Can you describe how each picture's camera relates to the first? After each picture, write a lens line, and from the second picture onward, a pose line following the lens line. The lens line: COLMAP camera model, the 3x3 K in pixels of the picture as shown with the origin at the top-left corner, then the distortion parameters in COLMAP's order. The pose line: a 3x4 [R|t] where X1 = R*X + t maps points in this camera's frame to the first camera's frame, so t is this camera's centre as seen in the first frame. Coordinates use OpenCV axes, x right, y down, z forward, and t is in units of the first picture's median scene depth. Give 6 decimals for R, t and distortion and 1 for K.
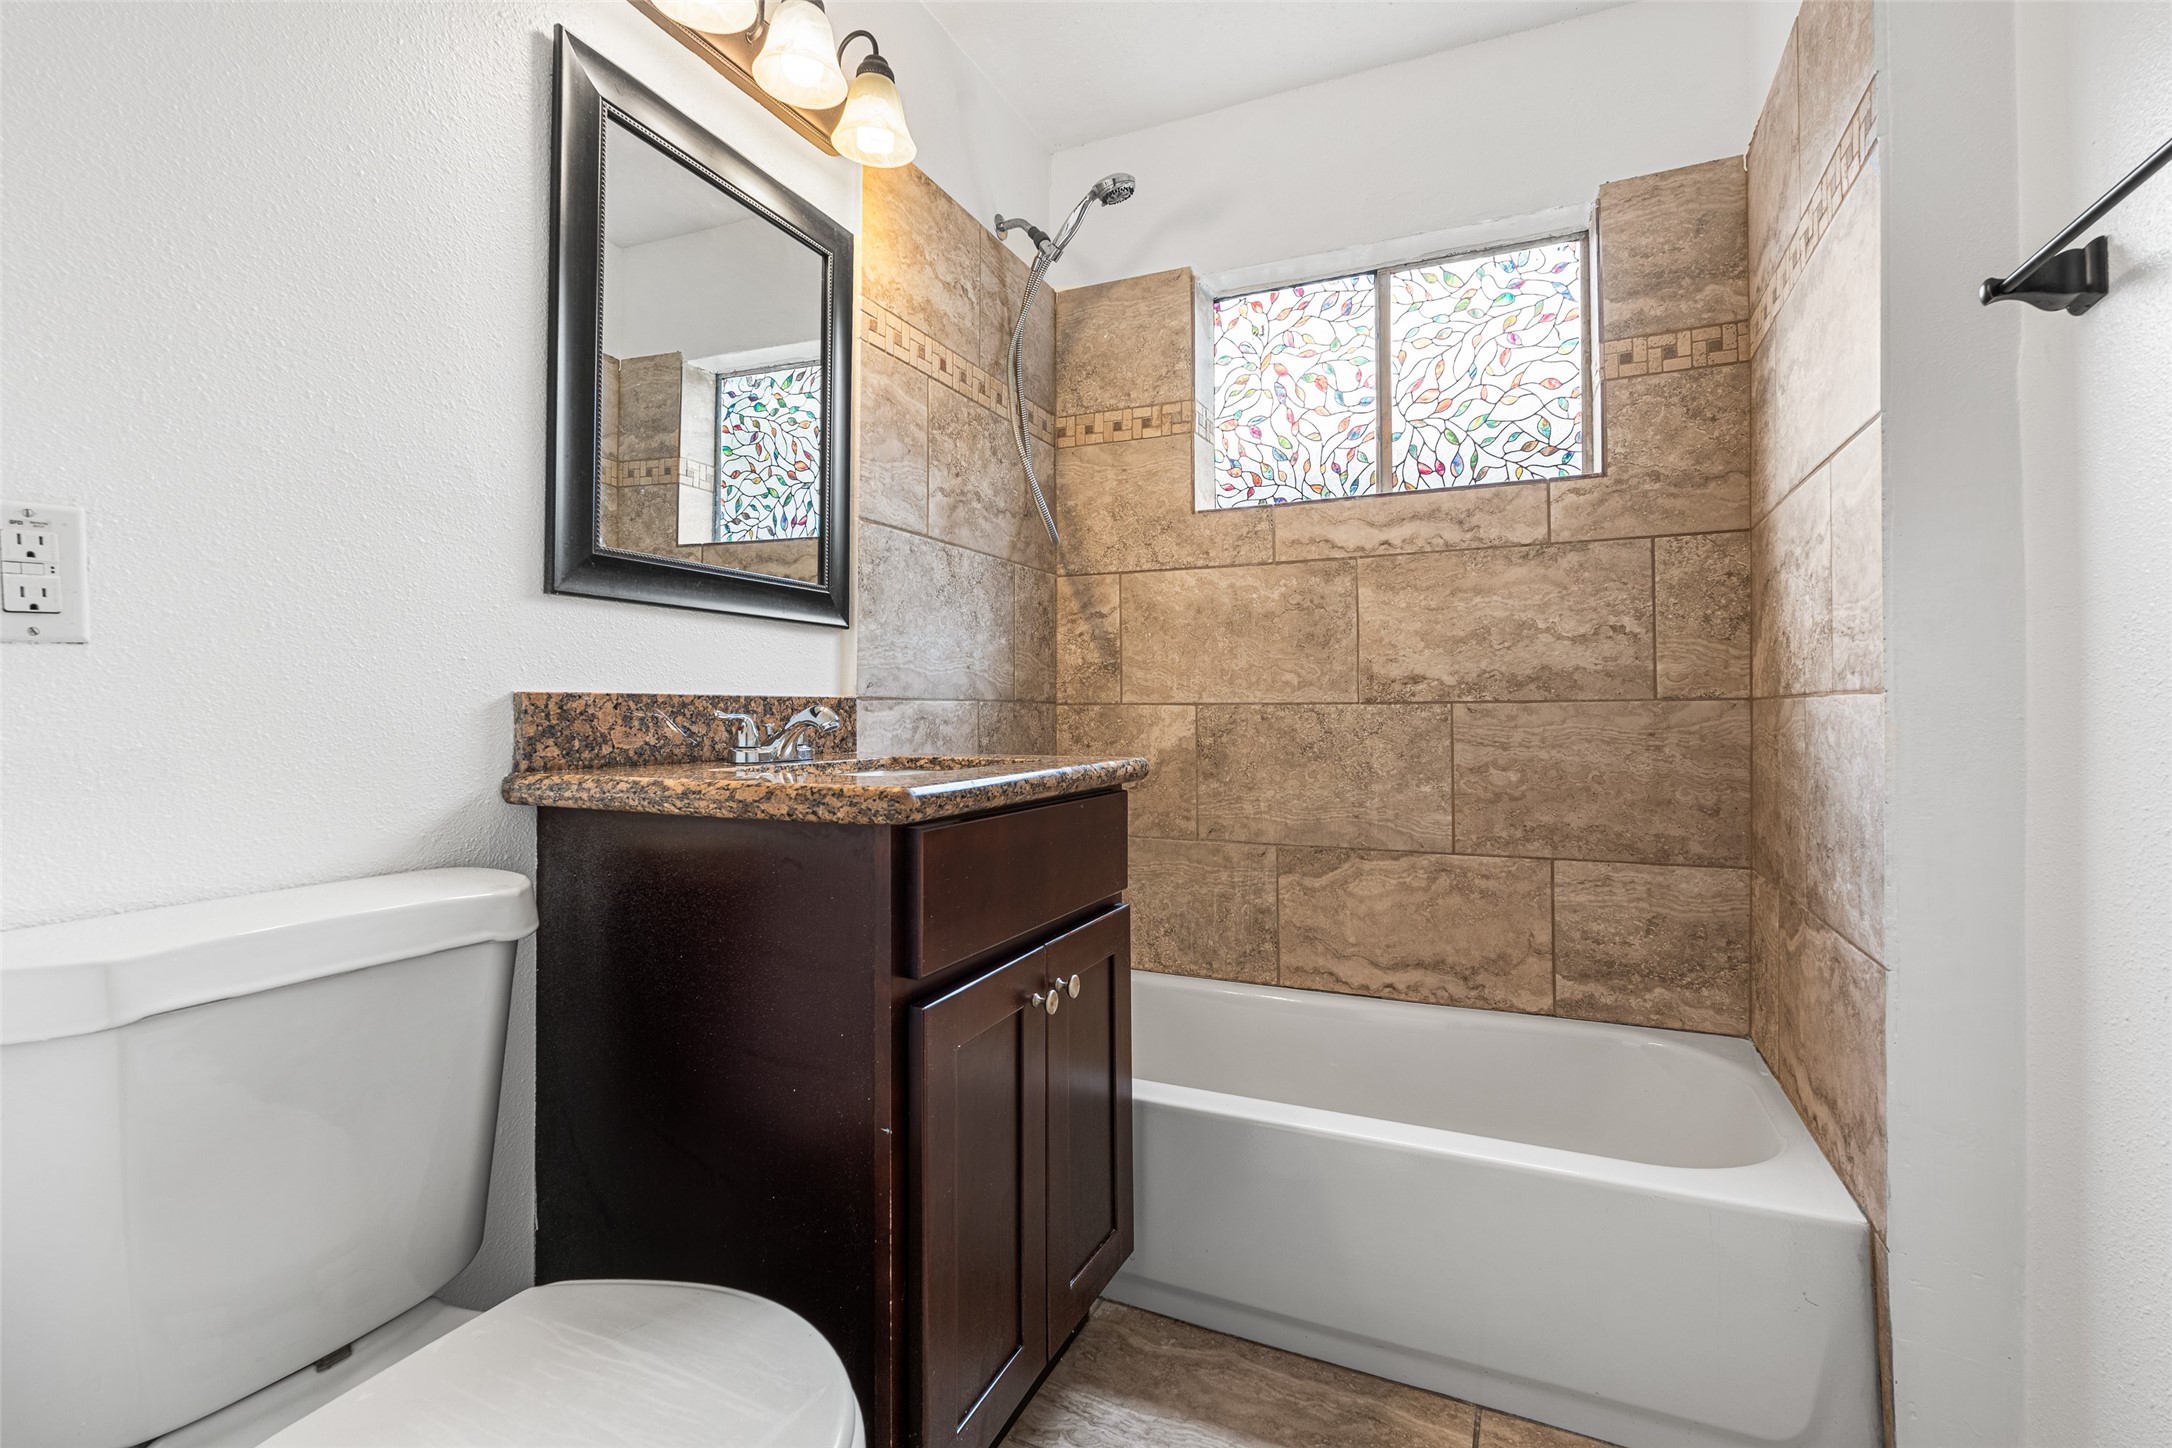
lens RADIAL K [[966.2, 0, 1085.2], [0, 966.2, 674.9], [0, 0, 1]] dist [-0.004796, 0.000304]
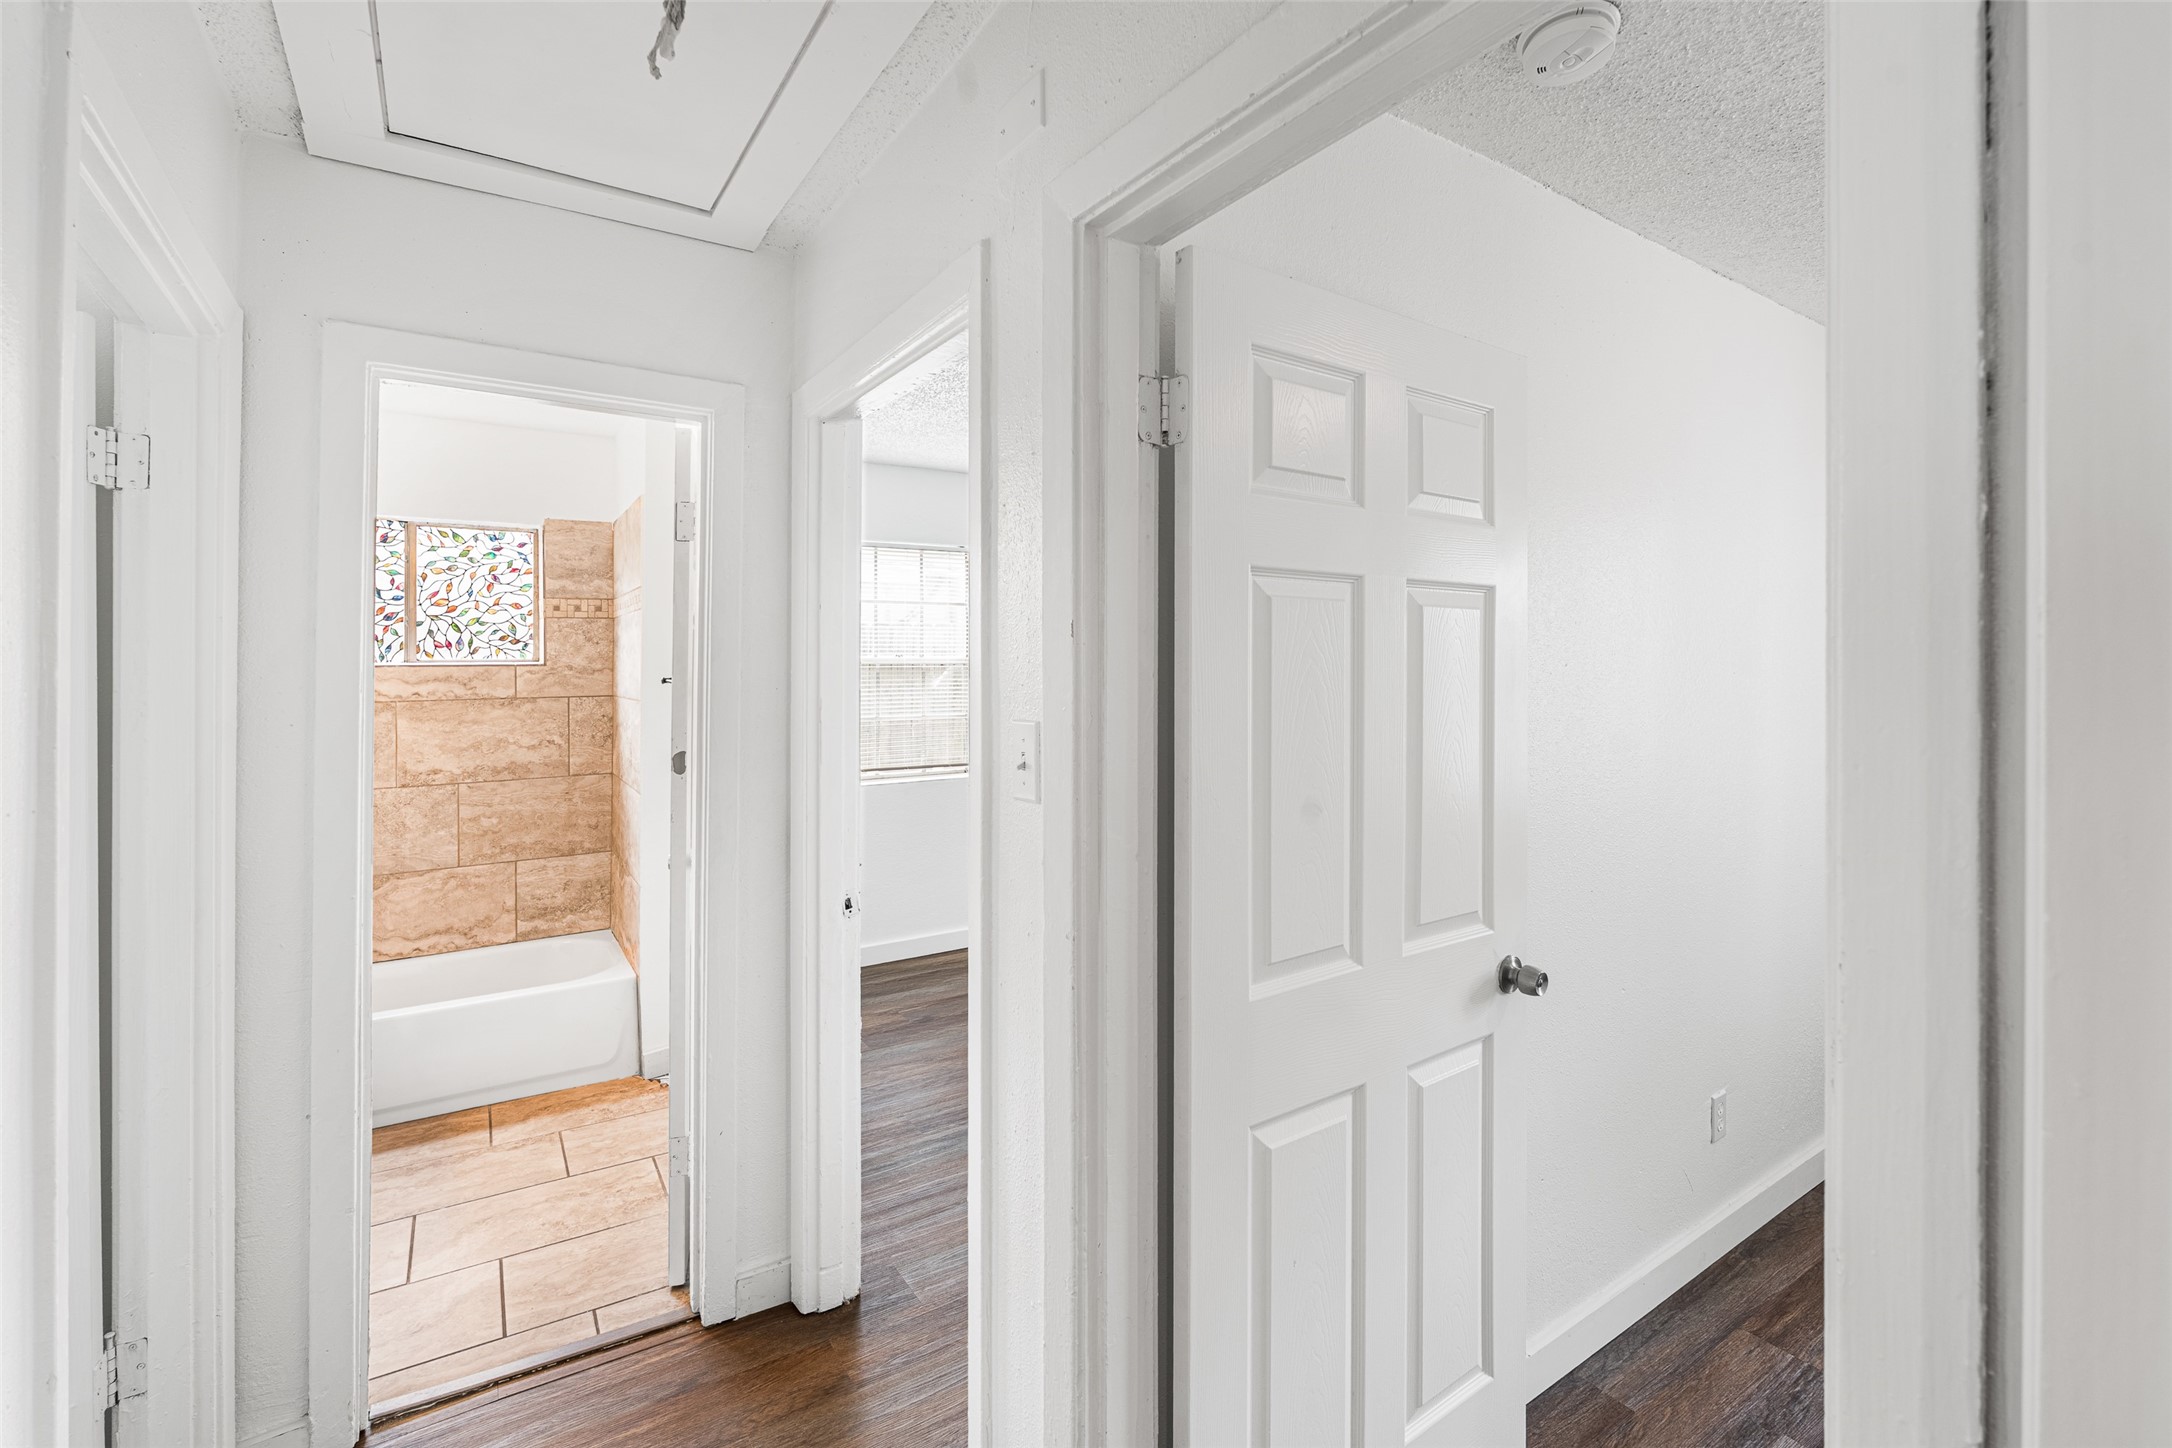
lens RADIAL K [[966.2, 0, 1085.2], [0, 966.2, 674.9], [0, 0, 1]] dist [-0.004796, 0.000304]
pose [[0.531242, -0.010401, 0.847157, -0.522284], [-0.026126, 0.999248, 0.028652, -0.257368], [-0.846817, -0.037353, 0.530570, -0.939497]]
